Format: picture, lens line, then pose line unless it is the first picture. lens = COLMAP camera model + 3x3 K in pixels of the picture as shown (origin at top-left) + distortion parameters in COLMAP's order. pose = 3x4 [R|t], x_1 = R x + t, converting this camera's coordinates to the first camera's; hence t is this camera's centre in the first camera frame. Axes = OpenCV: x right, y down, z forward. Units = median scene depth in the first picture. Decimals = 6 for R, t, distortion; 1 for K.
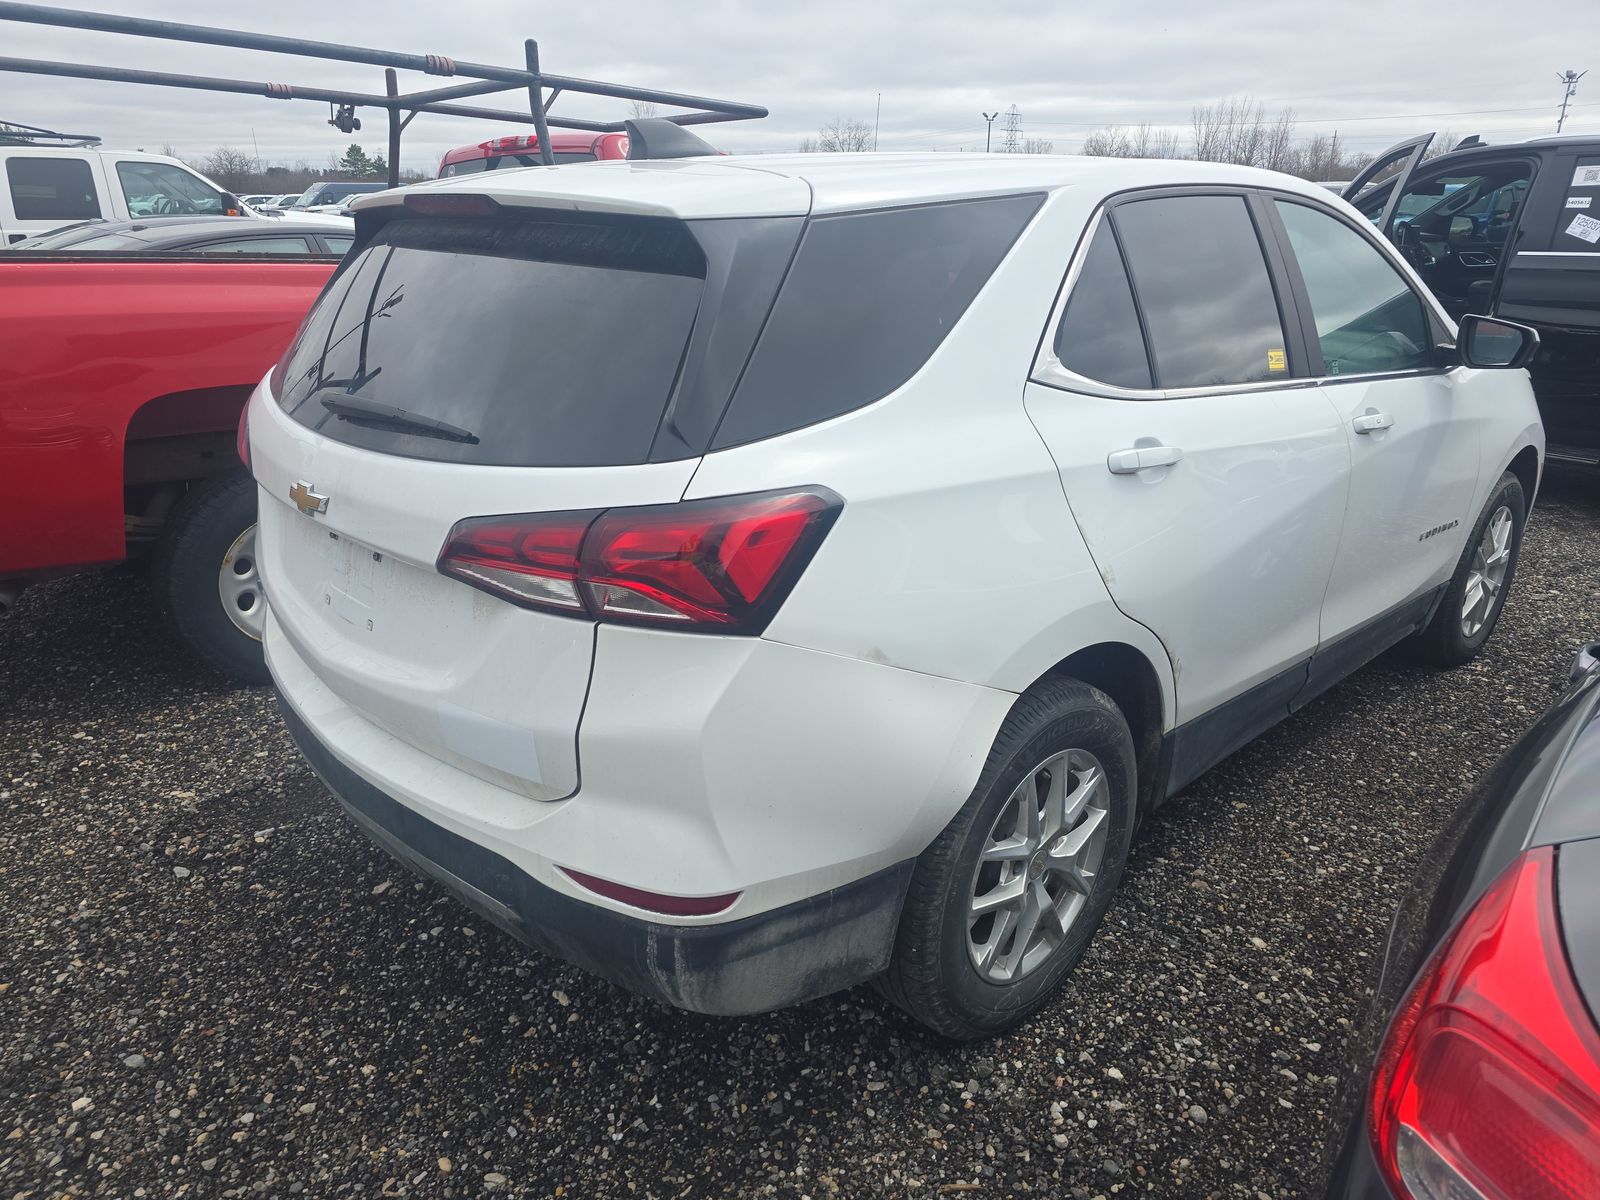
lens RADIAL K [[1071.0, 0, 800.3], [0, 1071.0, 592.8], [0, 0, 1]] dist [0.050317, -0.050959]
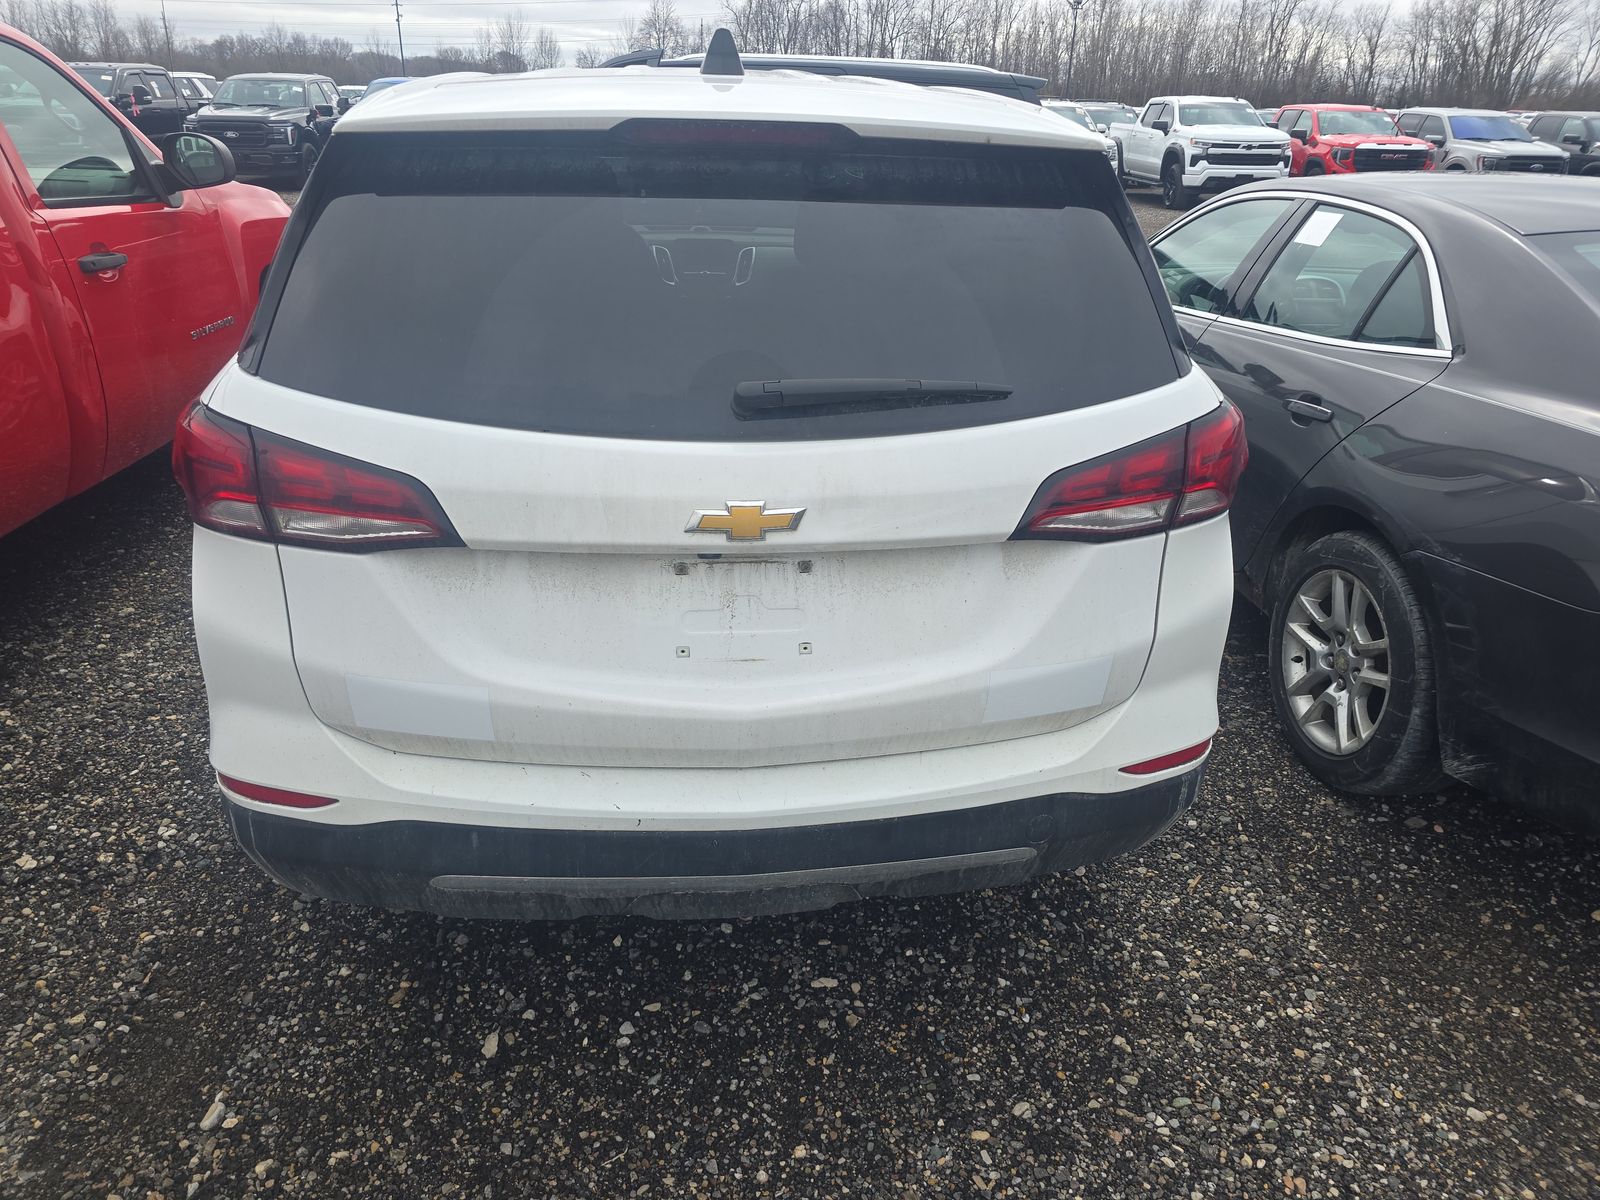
lens RADIAL K [[1071.0, 0, 800.3], [0, 1071.0, 592.8], [0, 0, 1]] dist [0.050317, -0.050959]
pose [[0.614836, -0.308150, 0.725962, -0.933263], [0.243333, 0.949717, 0.197043, -0.166741], [-0.750178, 0.055501, 0.658903, 0.418334]]
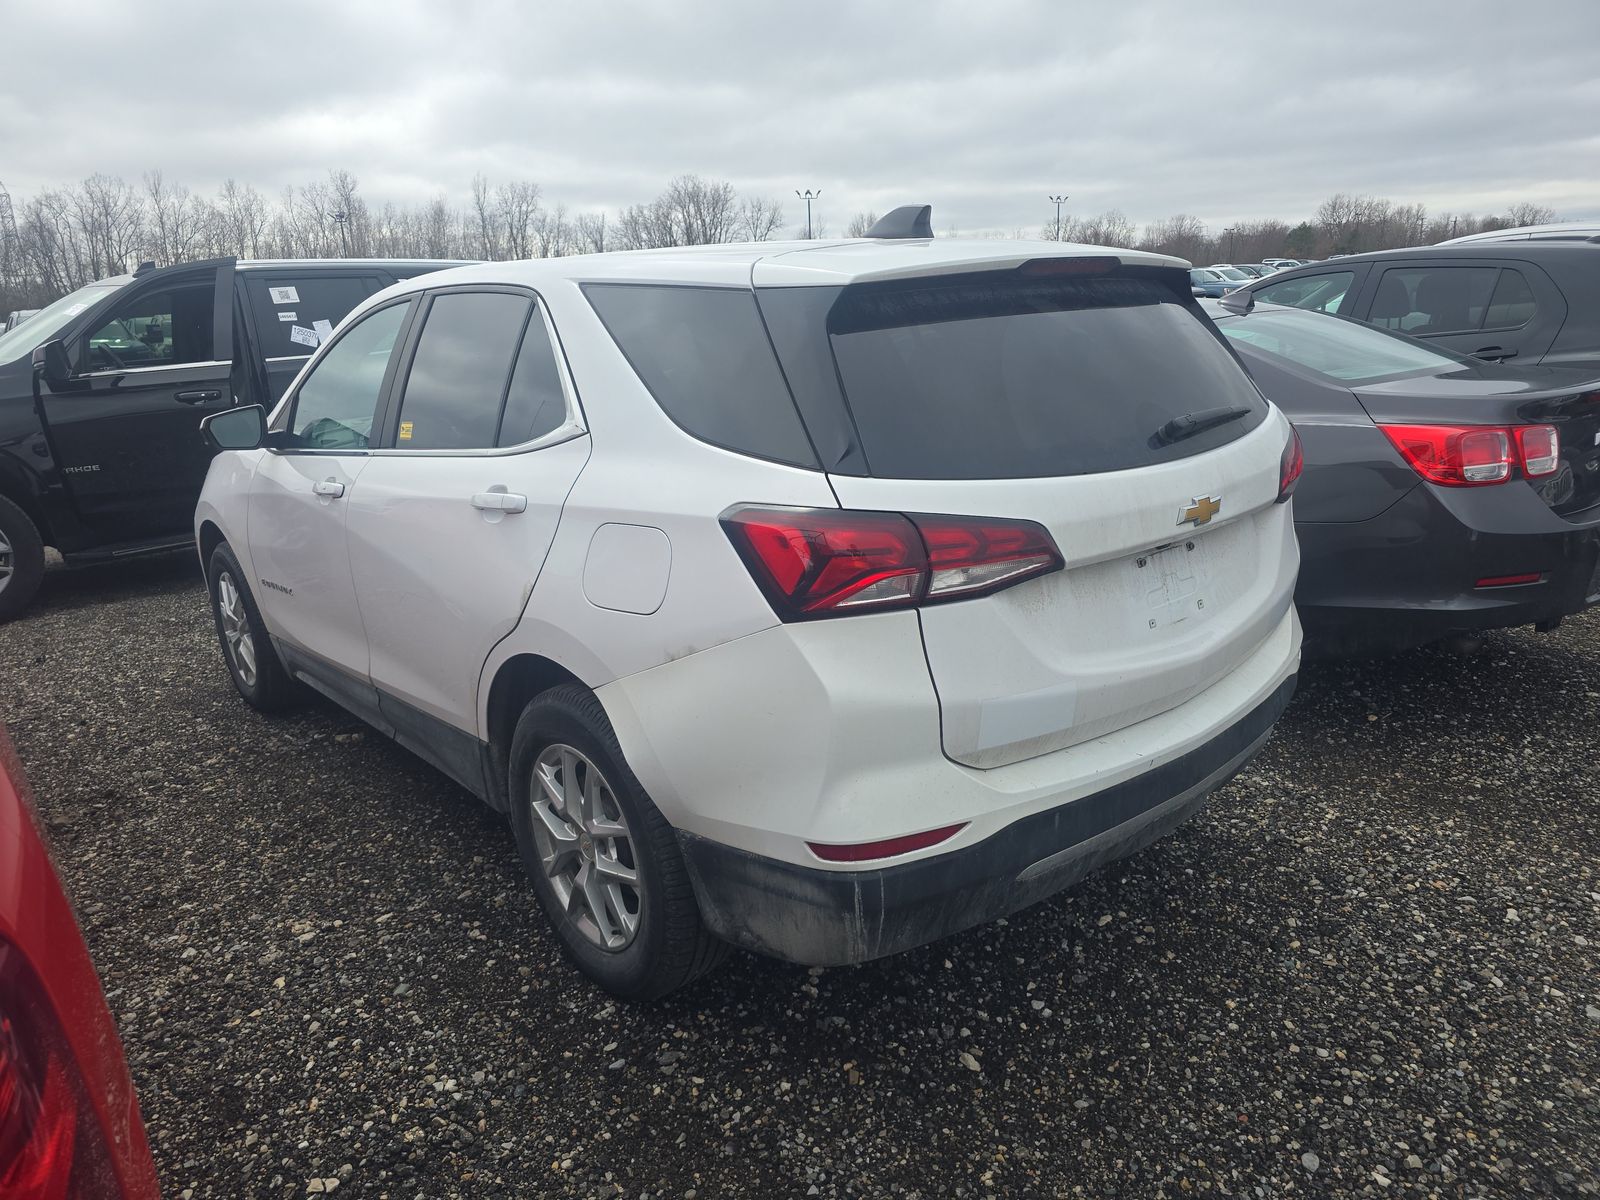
lens RADIAL K [[1071.0, 0, 800.3], [0, 1071.0, 592.8], [0, 0, 1]] dist [0.050317, -0.050959]
pose [[0.047115, -0.262895, 0.963673, -1.461461], [0.379596, 0.897081, 0.226169, -0.390243], [-0.923952, 0.355151, 0.142060, 1.151463]]
